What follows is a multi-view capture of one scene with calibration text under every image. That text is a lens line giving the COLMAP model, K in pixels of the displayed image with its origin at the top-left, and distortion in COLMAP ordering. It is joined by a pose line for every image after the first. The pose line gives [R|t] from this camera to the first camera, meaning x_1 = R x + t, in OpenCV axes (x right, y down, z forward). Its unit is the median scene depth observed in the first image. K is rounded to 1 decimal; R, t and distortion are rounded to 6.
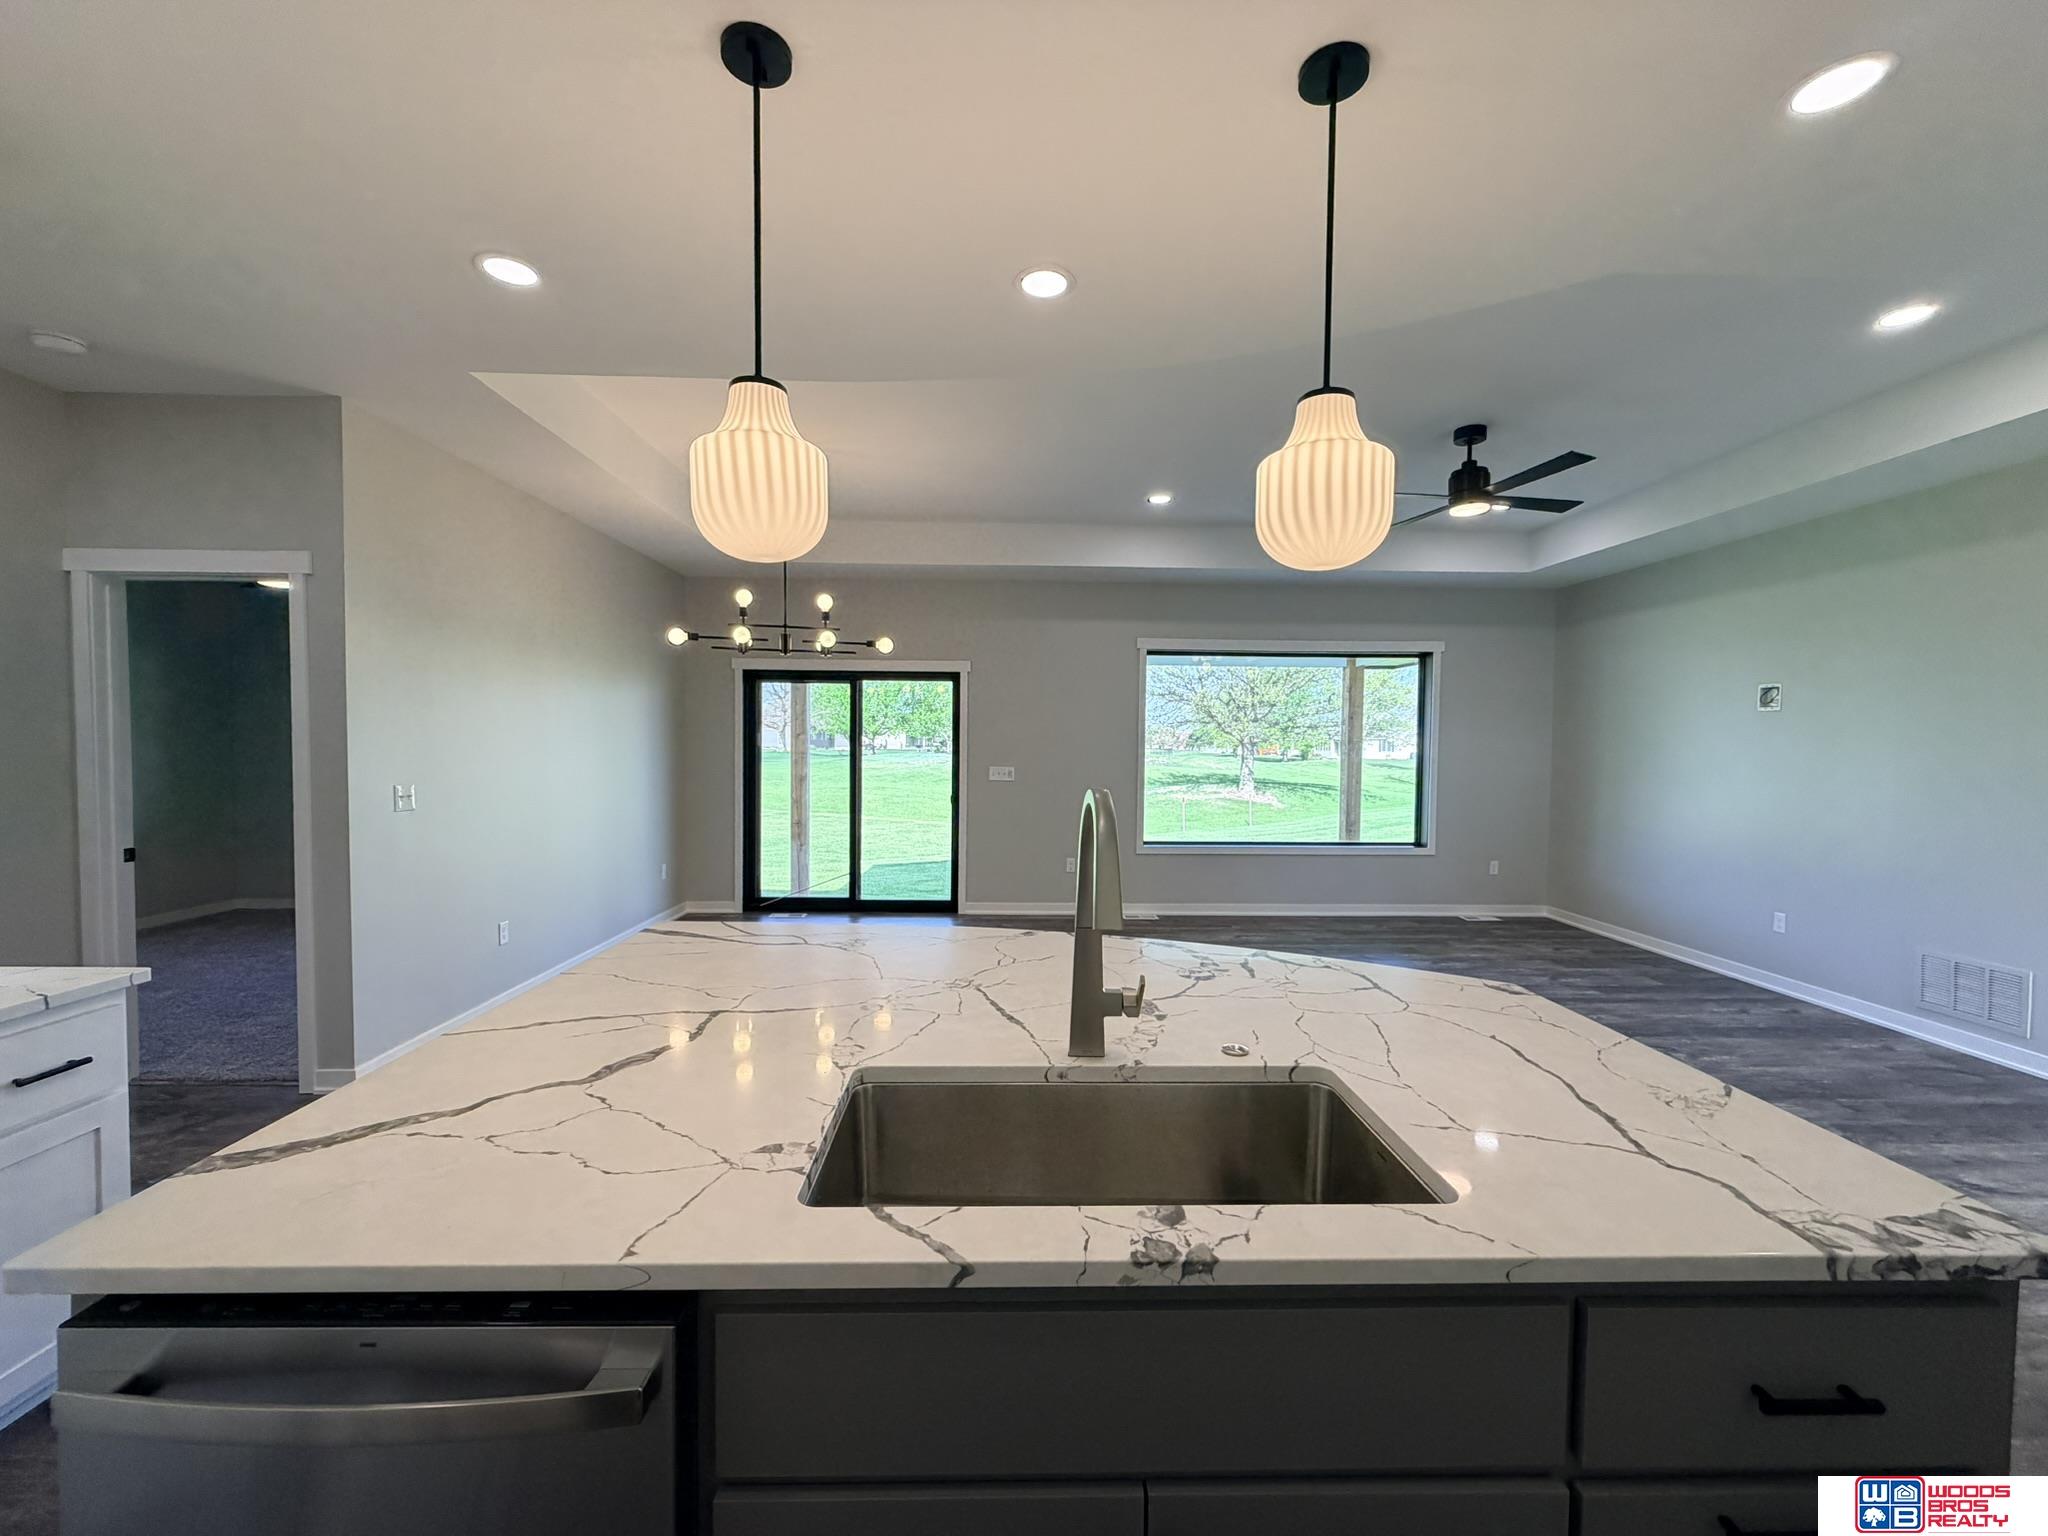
lens RADIAL K [[819.0, 0, 1019.6], [0, 819.0, 764.7], [0, 0, 1]] dist [-0.001313, 0.000867]
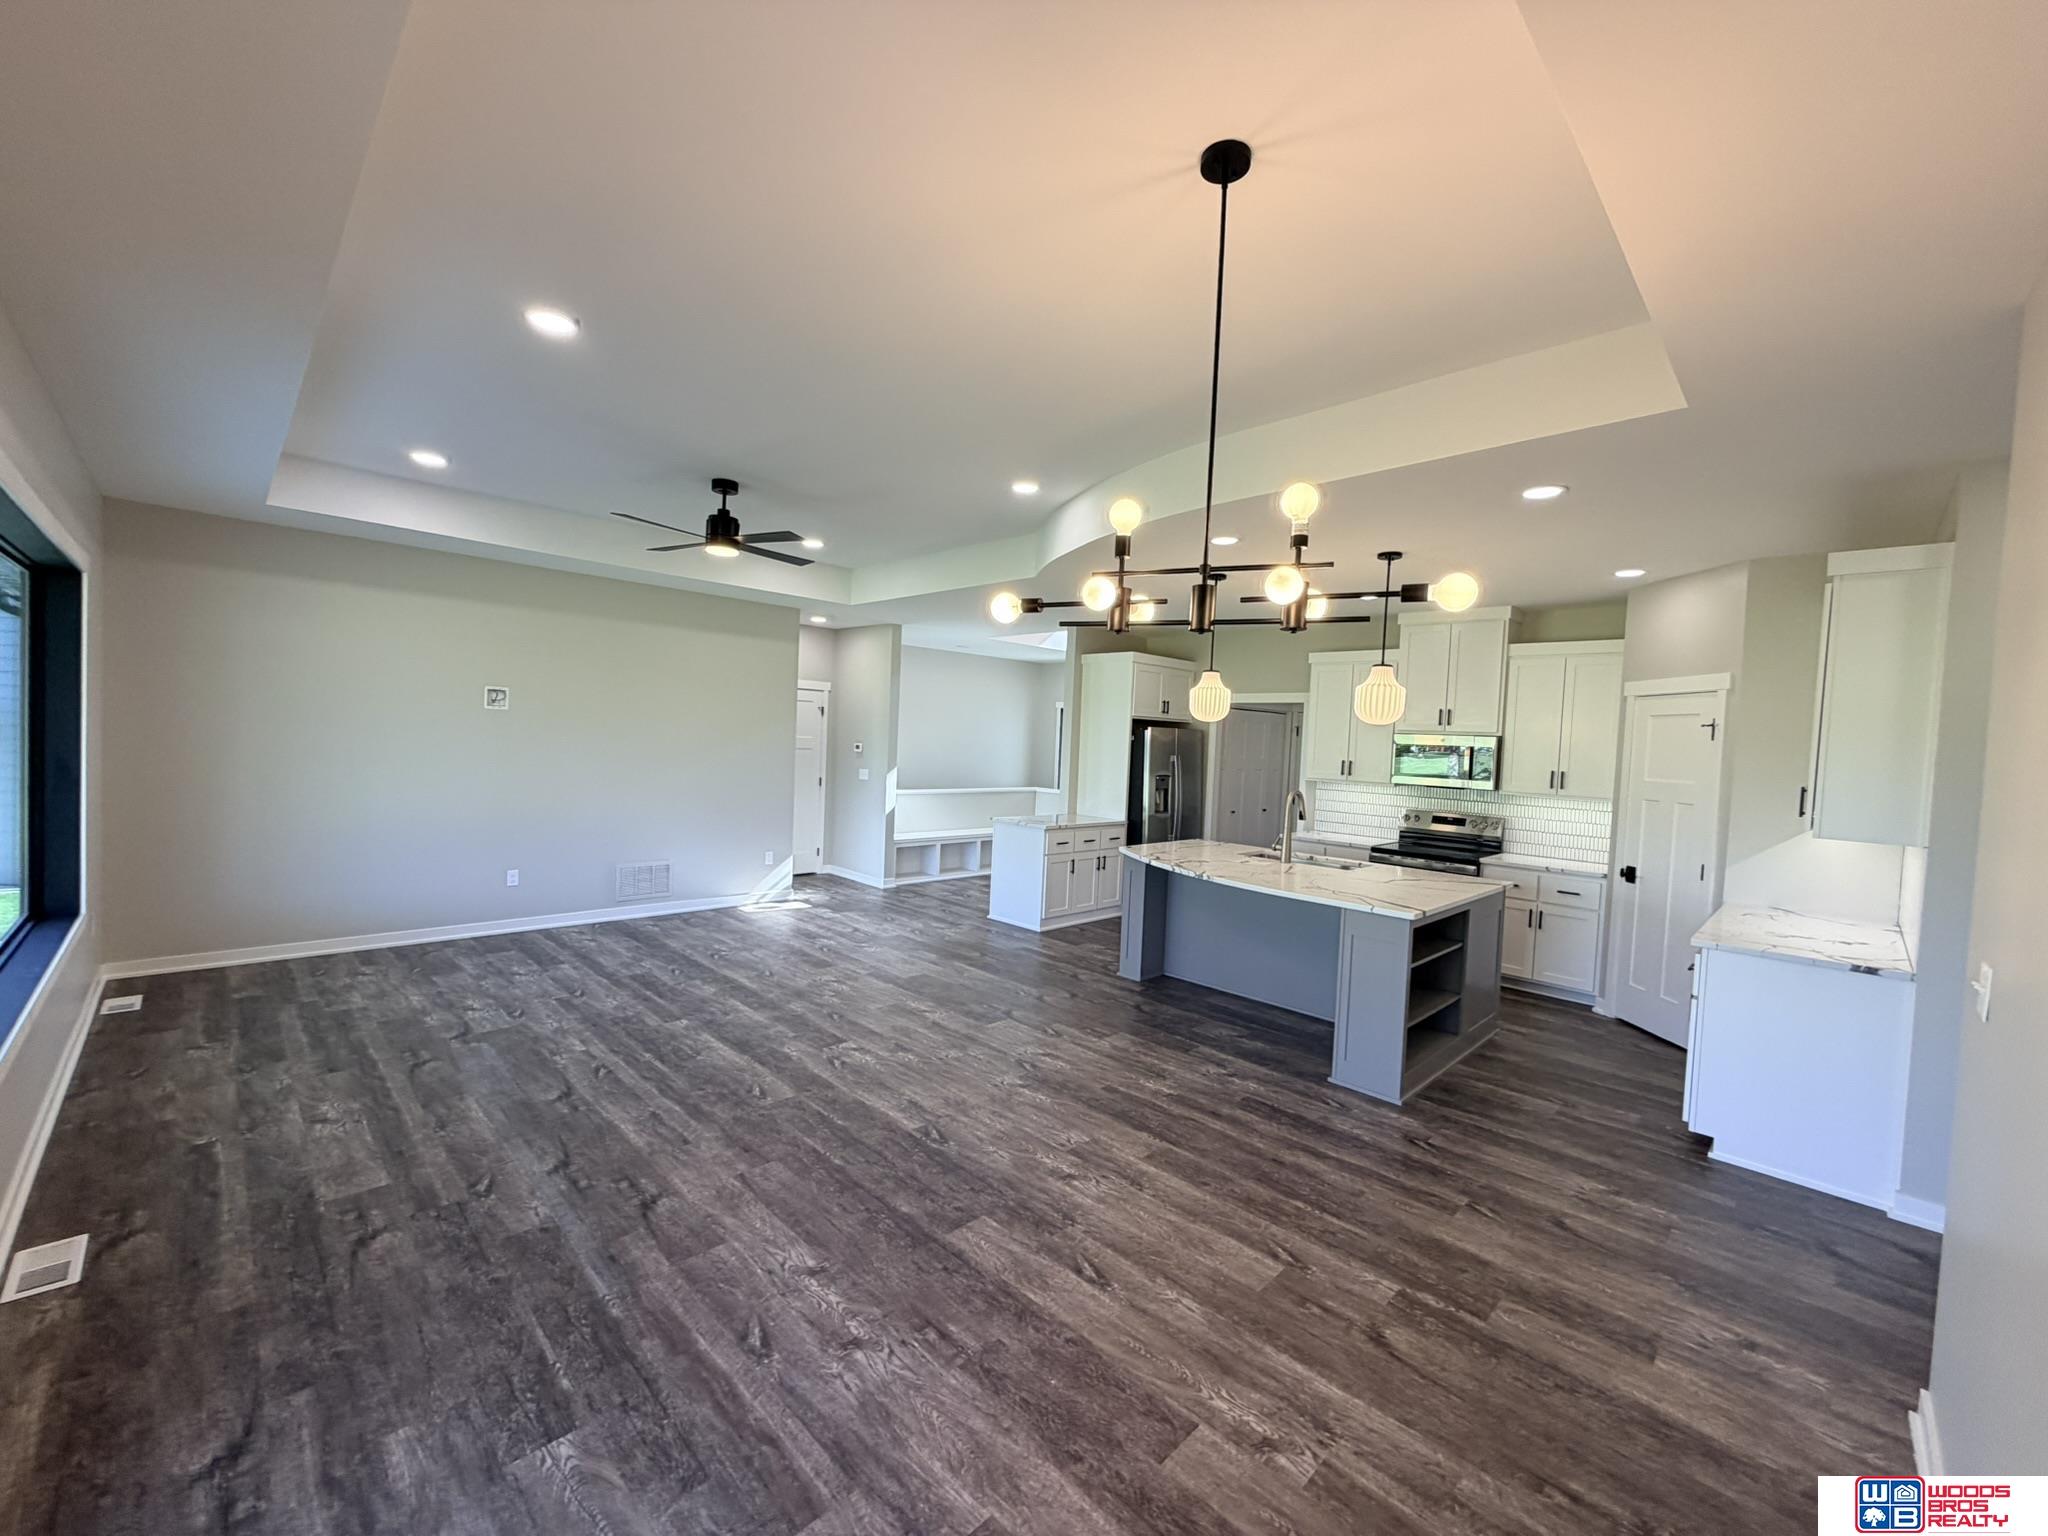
lens RADIAL K [[819.0, 0, 1018.0], [0, 819.0, 770.1], [0, 0, 1]] dist [-0.001313, 0.000867]
pose [[-0.685240, -0.068607, 0.725079, -0.459293], [-0.030337, 0.997378, 0.065701, -0.071514], [-0.727685, 0.023024, -0.685525, 1.161071]]
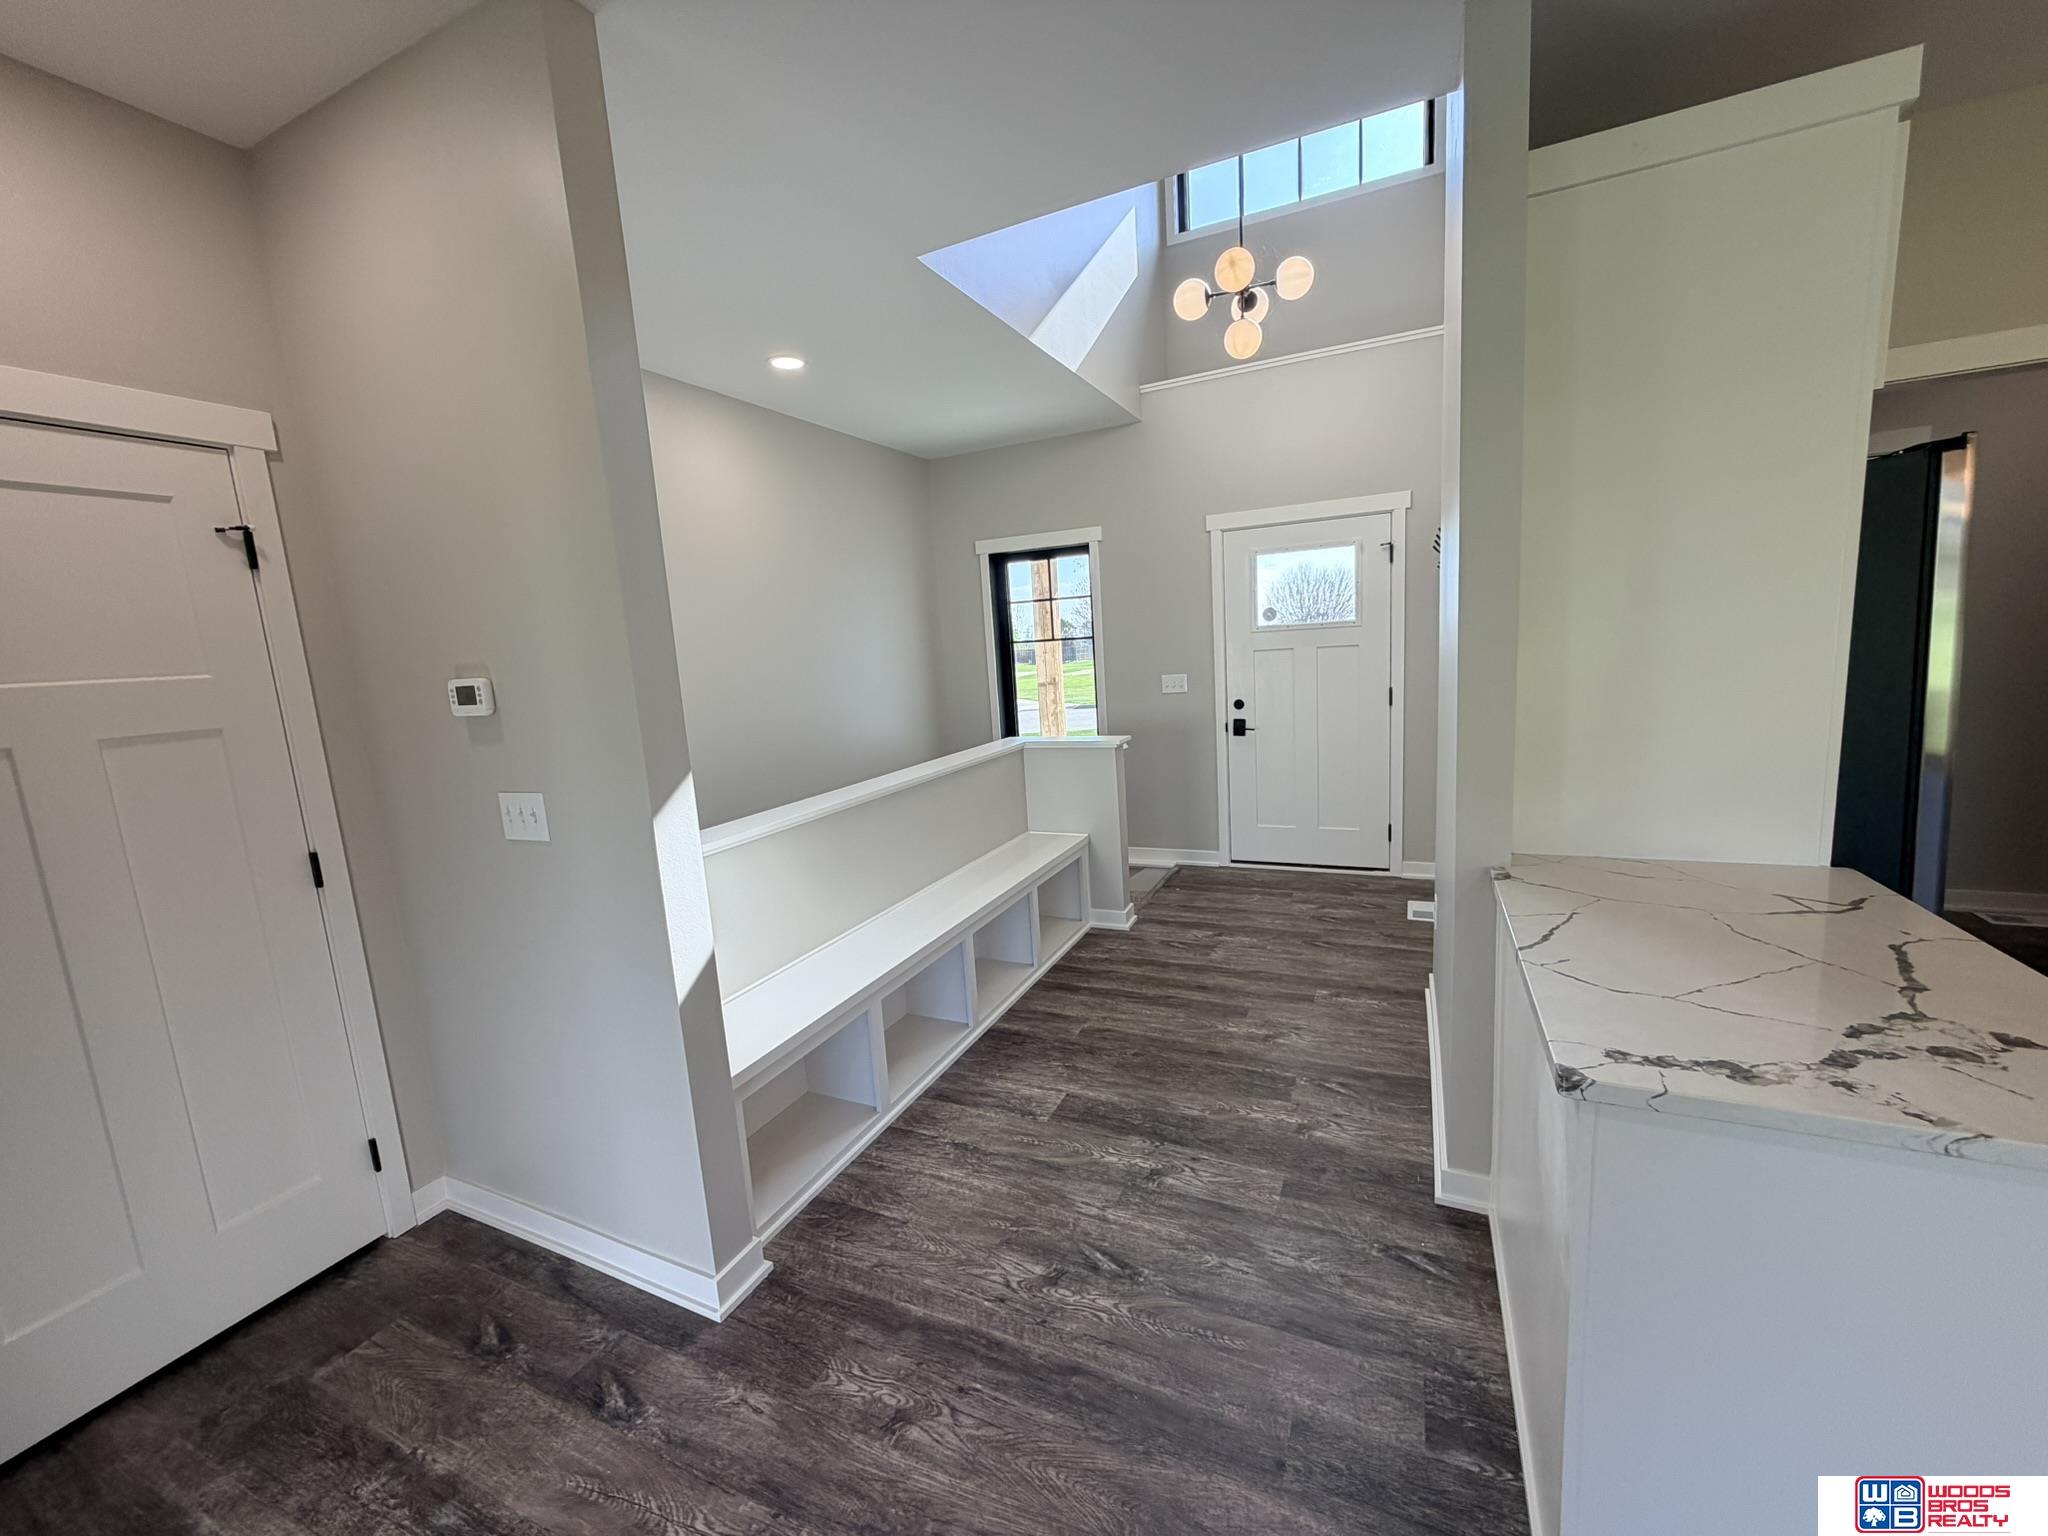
lens RADIAL K [[819.0, 0, 1020.5], [0, 819.0, 770.3], [0, 0, 1]] dist [-0.001313, 0.000867]
pose [[-0.892840, -0.026728, 0.449580, 0.578505], [0.064962, 0.980156, 0.187282, -0.019633], [-0.445664, 0.196419, -0.873386, 0.477814]]
